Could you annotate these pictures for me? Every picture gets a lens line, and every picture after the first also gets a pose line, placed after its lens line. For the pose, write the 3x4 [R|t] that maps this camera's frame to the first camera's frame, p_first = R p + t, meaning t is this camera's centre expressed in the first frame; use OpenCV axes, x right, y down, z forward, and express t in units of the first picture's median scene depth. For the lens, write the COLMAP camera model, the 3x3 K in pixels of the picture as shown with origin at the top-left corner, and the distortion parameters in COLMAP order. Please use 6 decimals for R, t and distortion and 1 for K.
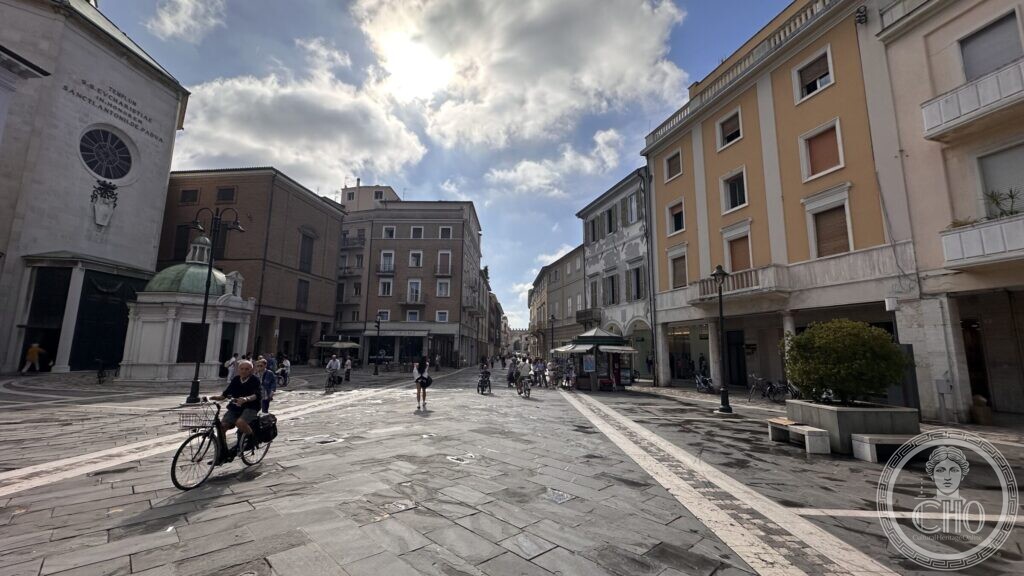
lens RADIAL K [[407.5, 0, 513.1], [0, 407.5, 288.8], [0, 0, 1]] dist [-0.001335, 0.000182]
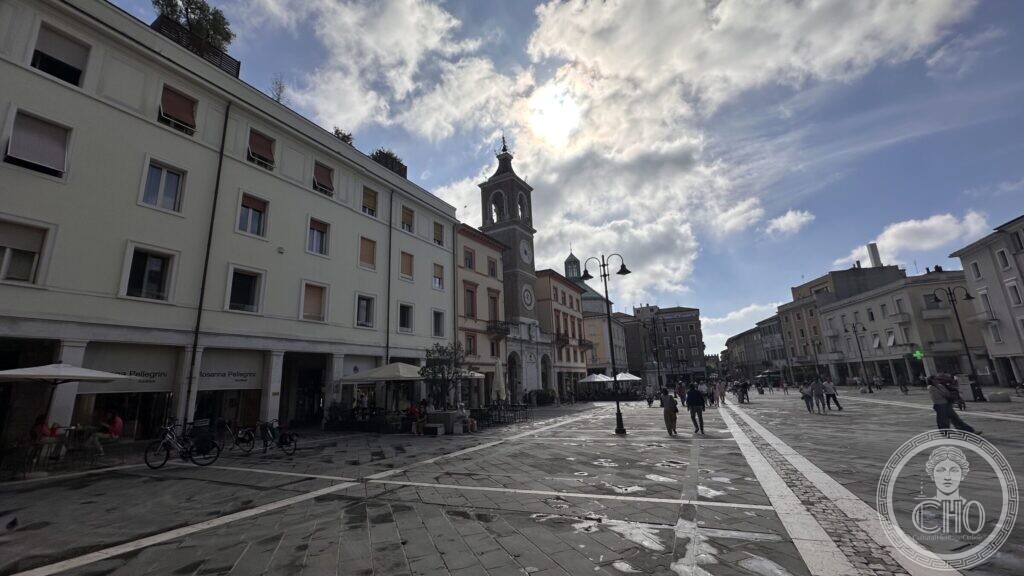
lens RADIAL K [[407.5, 0, 520.2], [0, 407.5, 292.2], [0, 0, 1]] dist [-0.001335, 0.000182]
pose [[0.919853, -0.147527, -0.363464, -0.224677], [0.126251, 0.988623, -0.081758, -0.315198], [0.371390, 0.029317, 0.928014, -1.764247]]
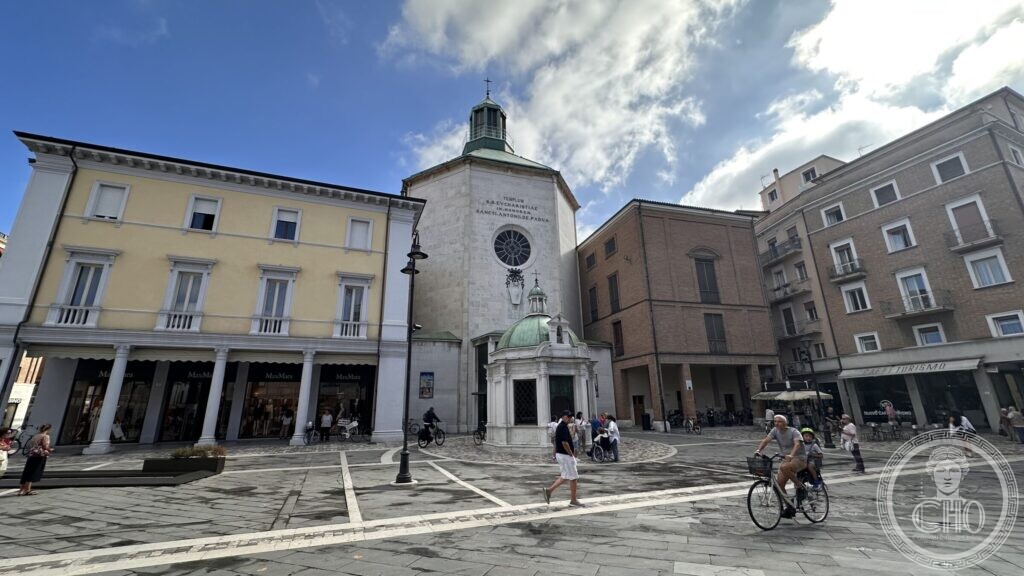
lens RADIAL K [[407.5, 0, 507.8], [0, 407.5, 287.2], [0, 0, 1]] dist [-0.001335, 0.000182]
pose [[0.400502, -0.281867, -0.871865, 0.025389], [0.163290, 0.958235, -0.234781, 0.047005], [0.901629, -0.048336, 0.429801, 0.294094]]
